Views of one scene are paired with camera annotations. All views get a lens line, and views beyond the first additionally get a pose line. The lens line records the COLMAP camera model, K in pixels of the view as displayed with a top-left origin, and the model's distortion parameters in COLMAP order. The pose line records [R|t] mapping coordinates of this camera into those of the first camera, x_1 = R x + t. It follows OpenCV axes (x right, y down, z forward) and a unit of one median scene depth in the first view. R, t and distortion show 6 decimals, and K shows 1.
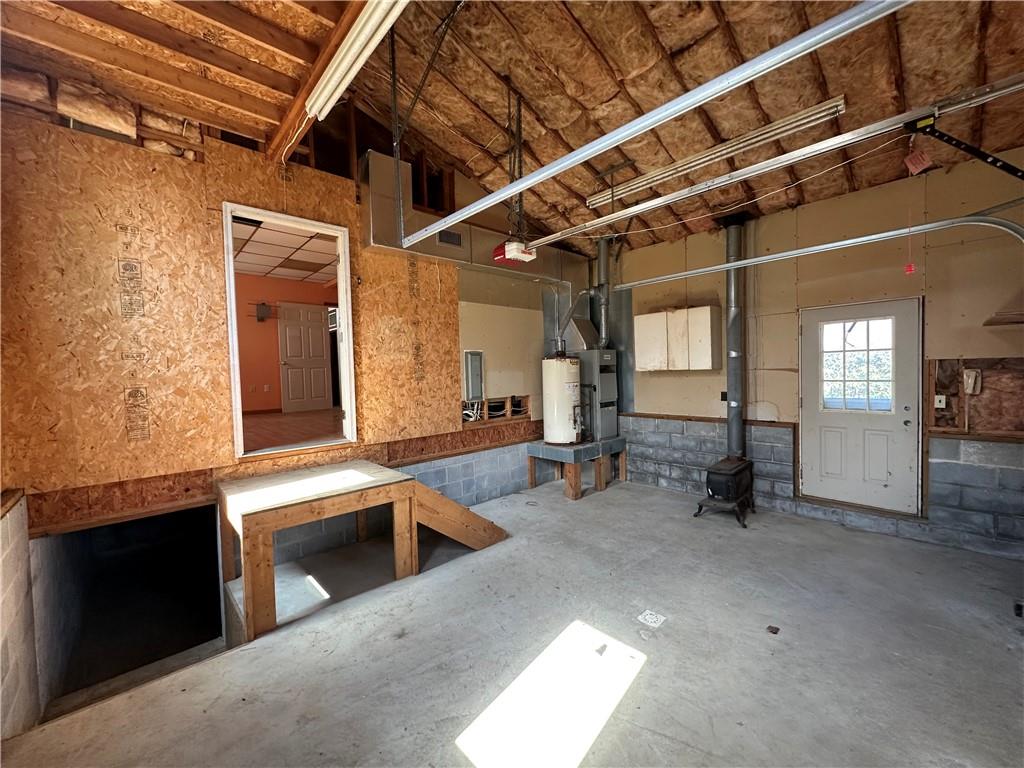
lens RADIAL K [[406.6, 0, 513.0], [0, 406.6, 384.2], [0, 0, 1]] dist [0.002177, 0.000304]
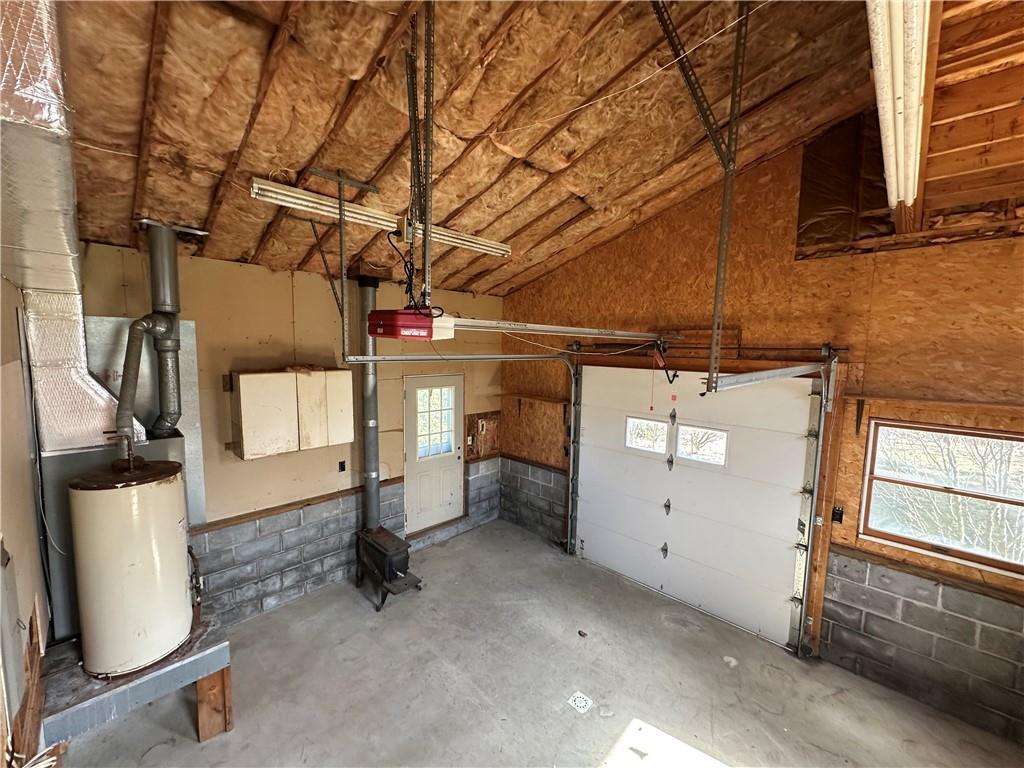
lens RADIAL K [[406.6, 0, 512.5], [0, 406.6, 384.2], [0, 0, 1]] dist [0.002177, 0.000304]
pose [[-0.055743, -0.068531, 0.996090, -0.469847], [0.016114, 0.997450, 0.069527, -0.252771], [-0.998315, 0.019926, -0.054496, 0.815673]]
